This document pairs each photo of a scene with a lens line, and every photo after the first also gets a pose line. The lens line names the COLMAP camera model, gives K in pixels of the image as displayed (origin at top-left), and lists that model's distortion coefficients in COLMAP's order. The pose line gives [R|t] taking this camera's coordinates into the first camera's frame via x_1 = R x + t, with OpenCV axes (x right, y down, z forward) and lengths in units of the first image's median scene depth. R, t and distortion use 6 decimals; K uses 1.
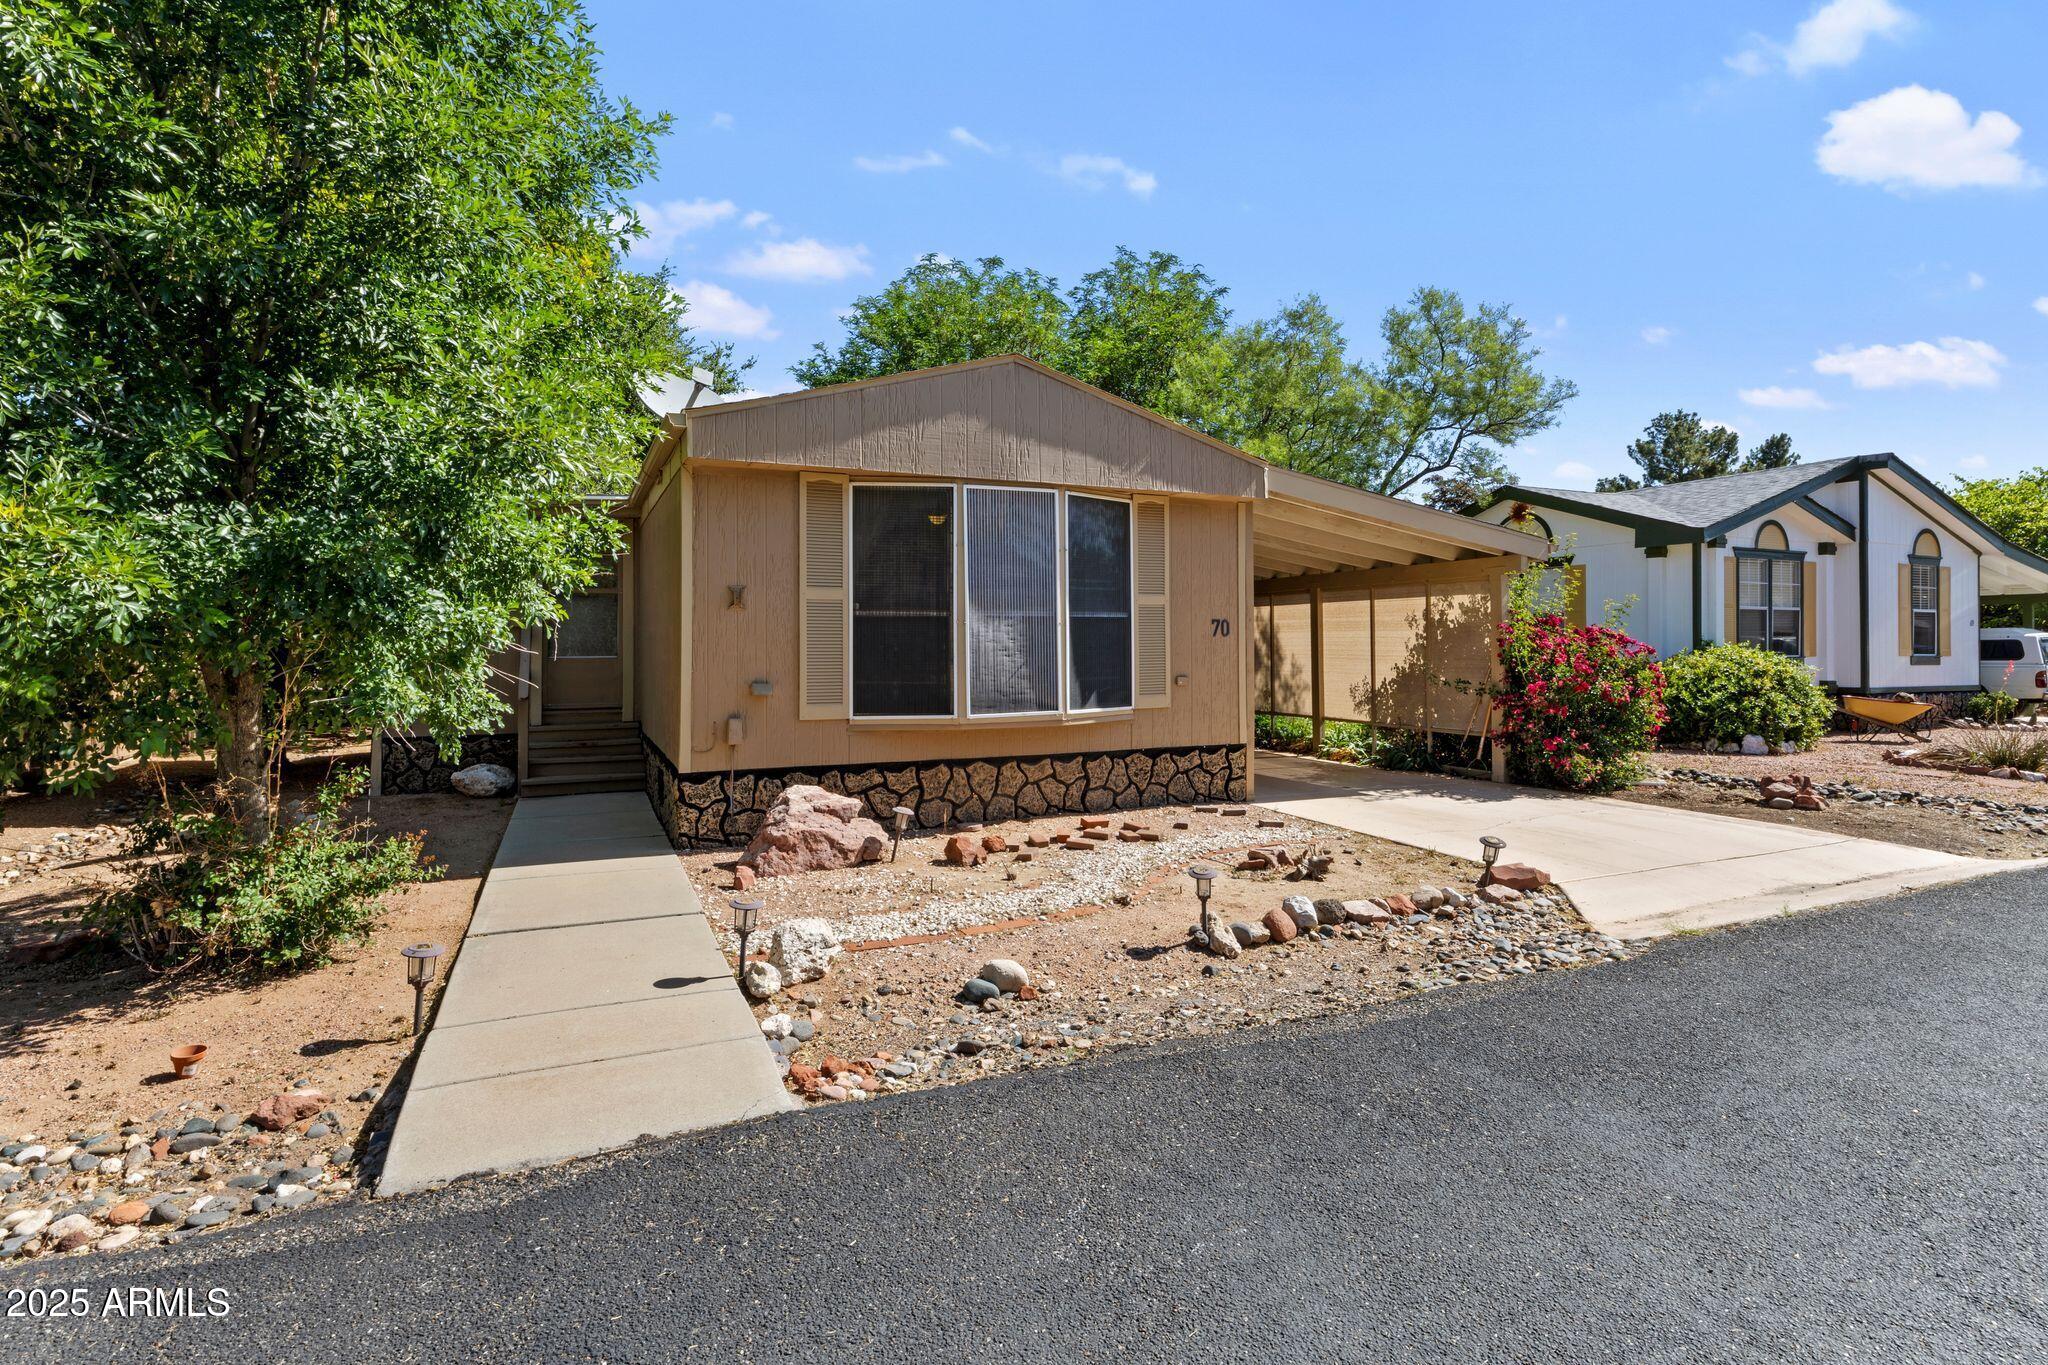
lens RADIAL K [[1013.1, 0, 1029.0], [0, 1013.1, 630.0], [0, 0, 1]] dist [-0.003728, -0.000070]
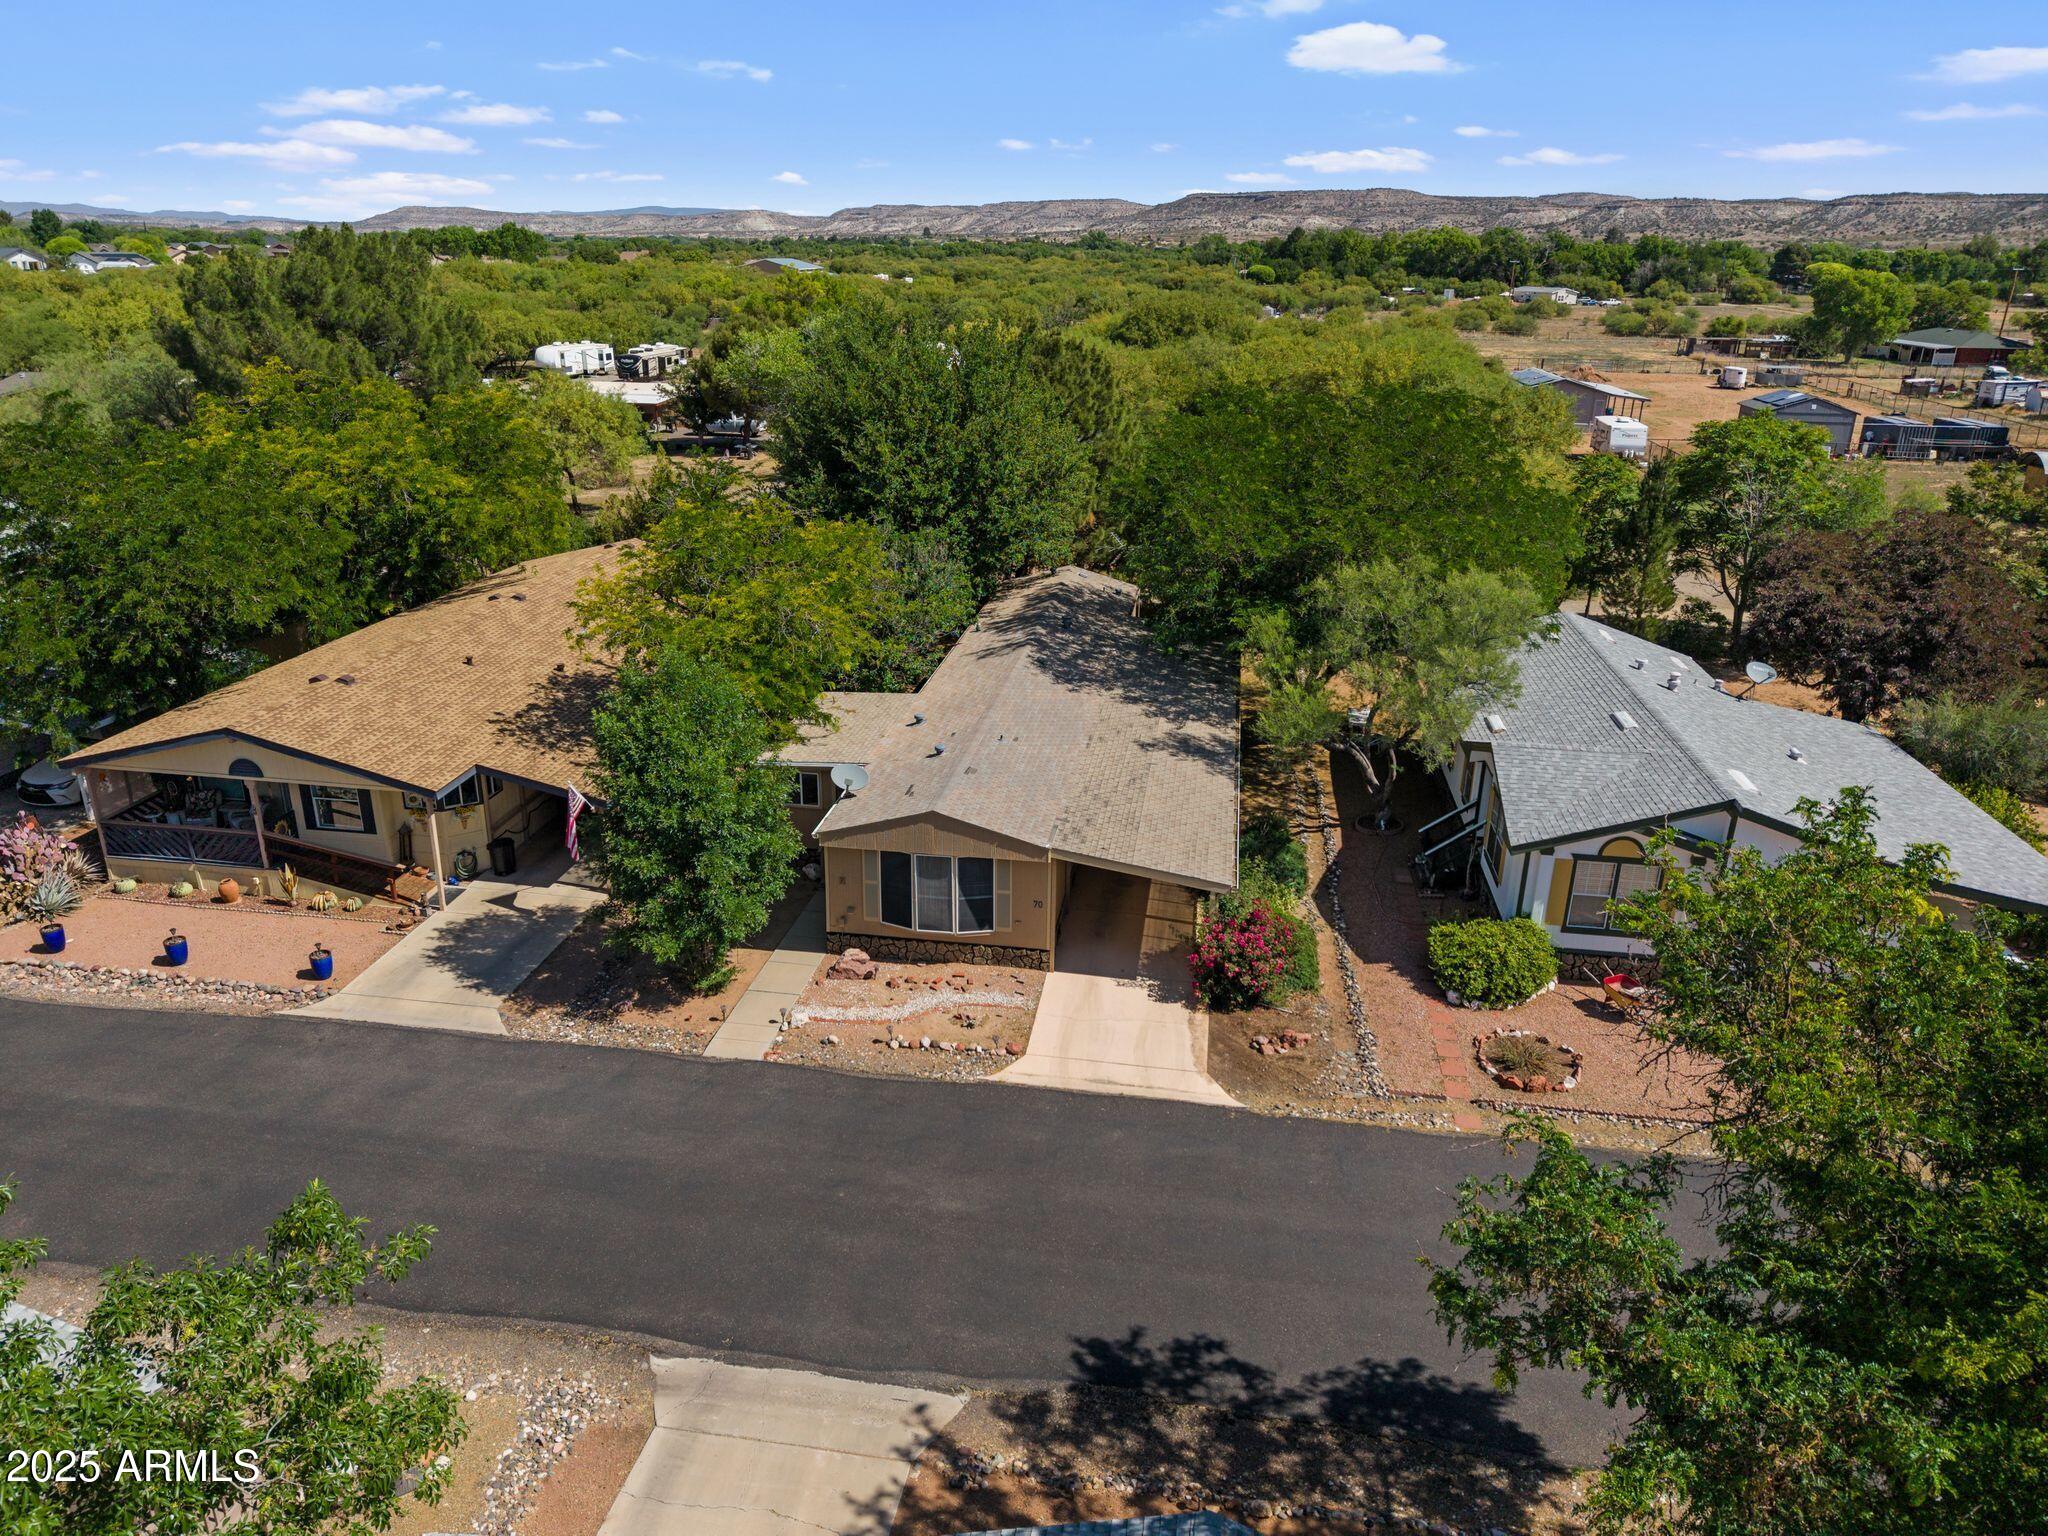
lens RADIAL K [[1345.4, 0, 1014.1], [0, 1345.4, 767.8], [0, 0, 1]] dist [0.008123, -0.008153]
pose [[0.822106, 0.224370, -0.523259, 1.872696], [-0.008895, 0.924020, 0.382240, -1.633426], [0.569265, -0.309587, 0.761638, -1.439344]]
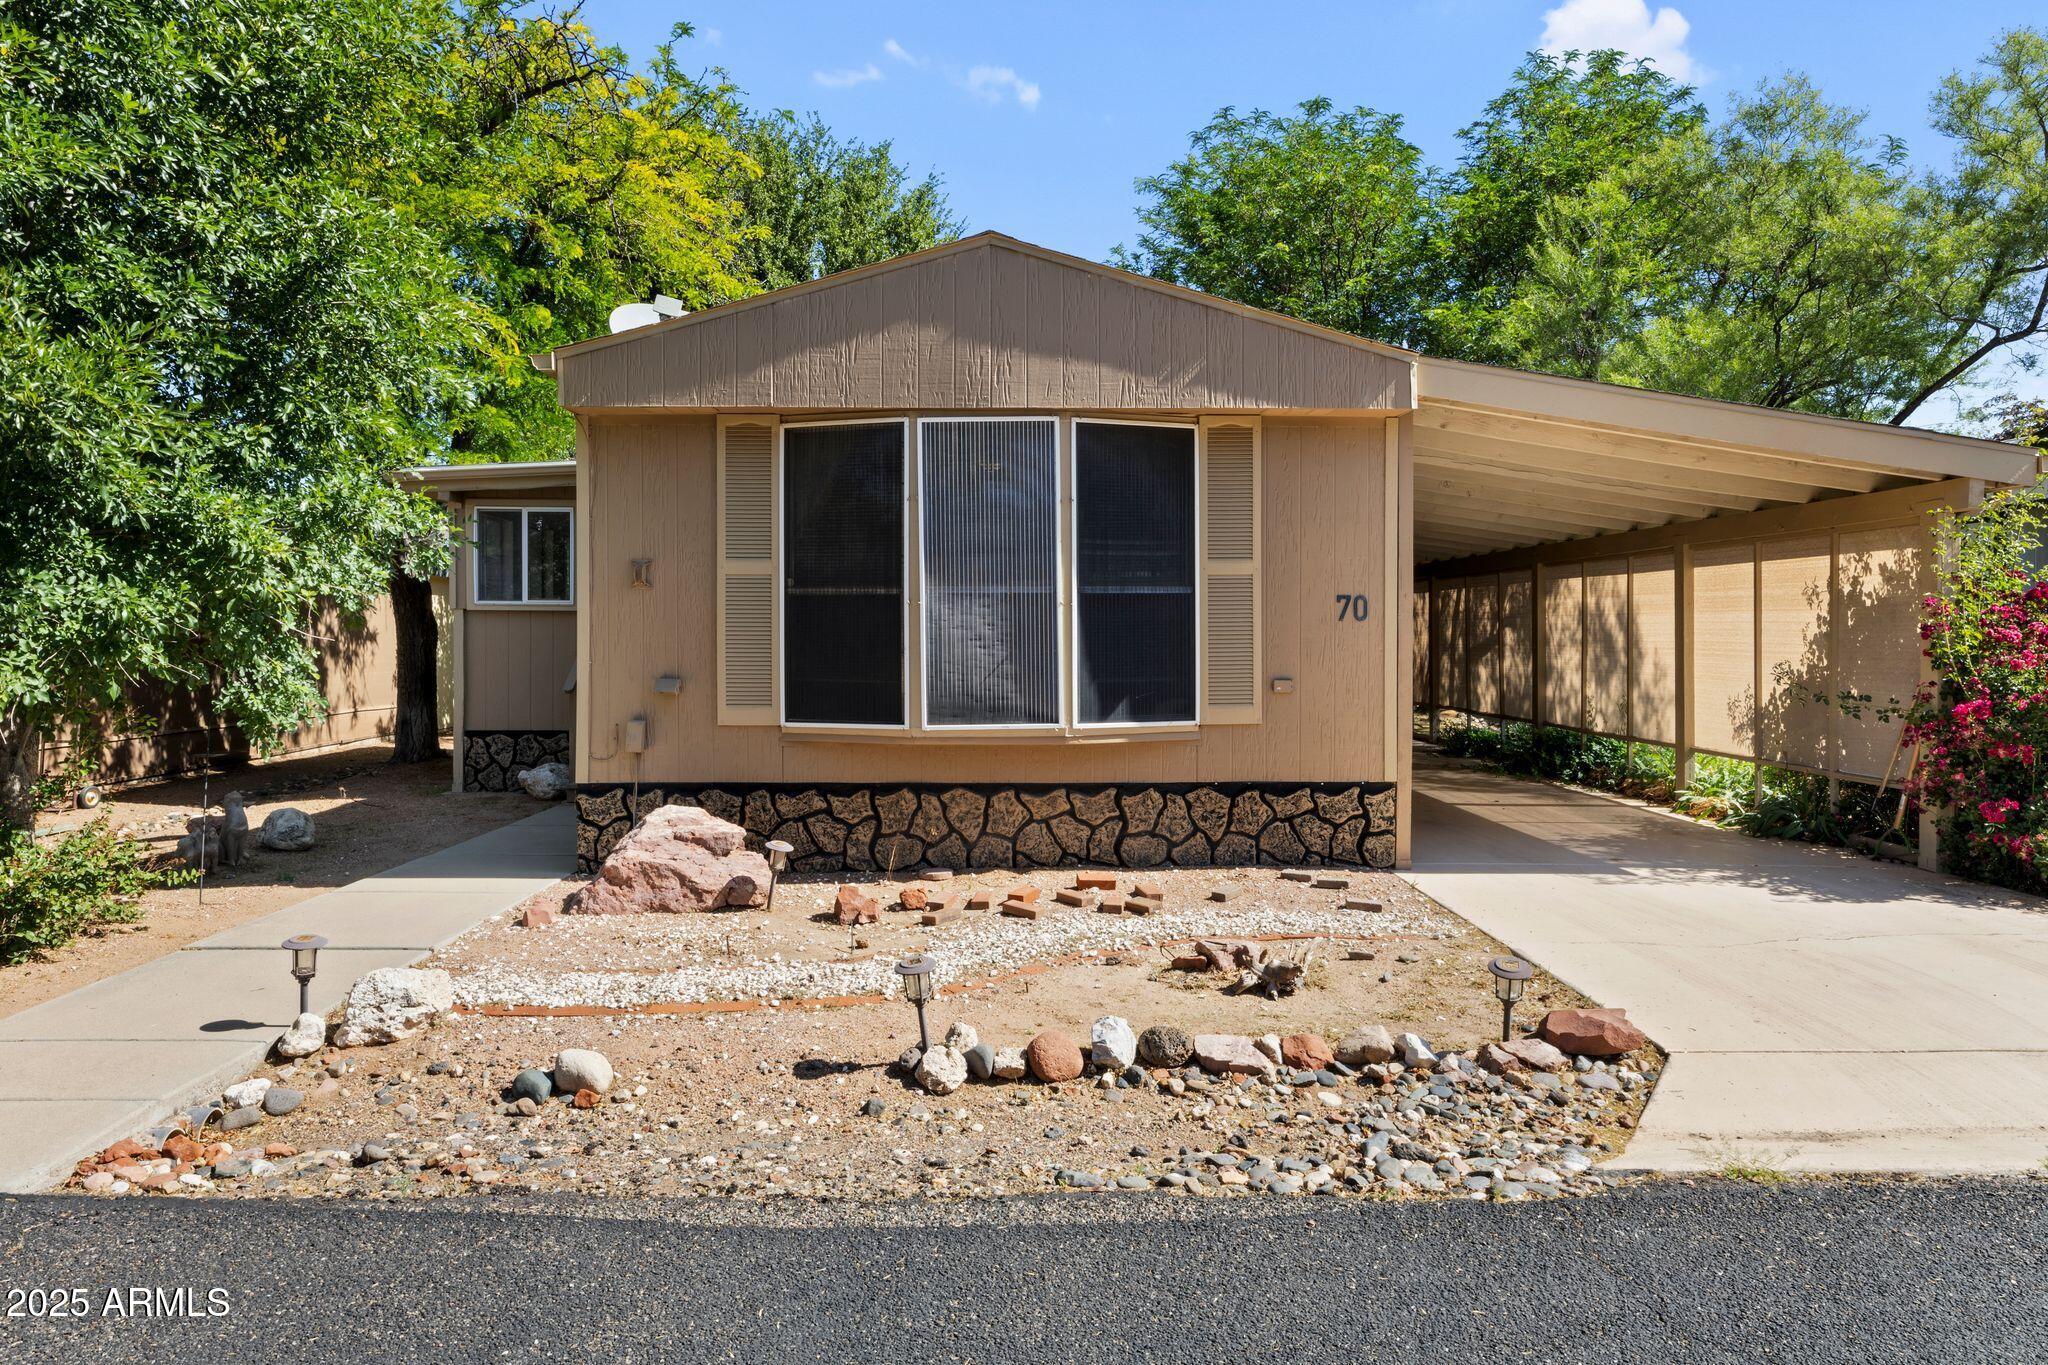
lens RADIAL K [[1287.8, 0, 1027.9], [0, 1287.8, 650.7], [0, 0, 1]] dist [-0.001148, -0.000343]
pose [[0.915858, 0.009112, -0.401399, 0.366902], [0.002779, 0.999575, 0.029032, 0.000796], [0.401493, -0.027705, 0.915443, 0.147508]]
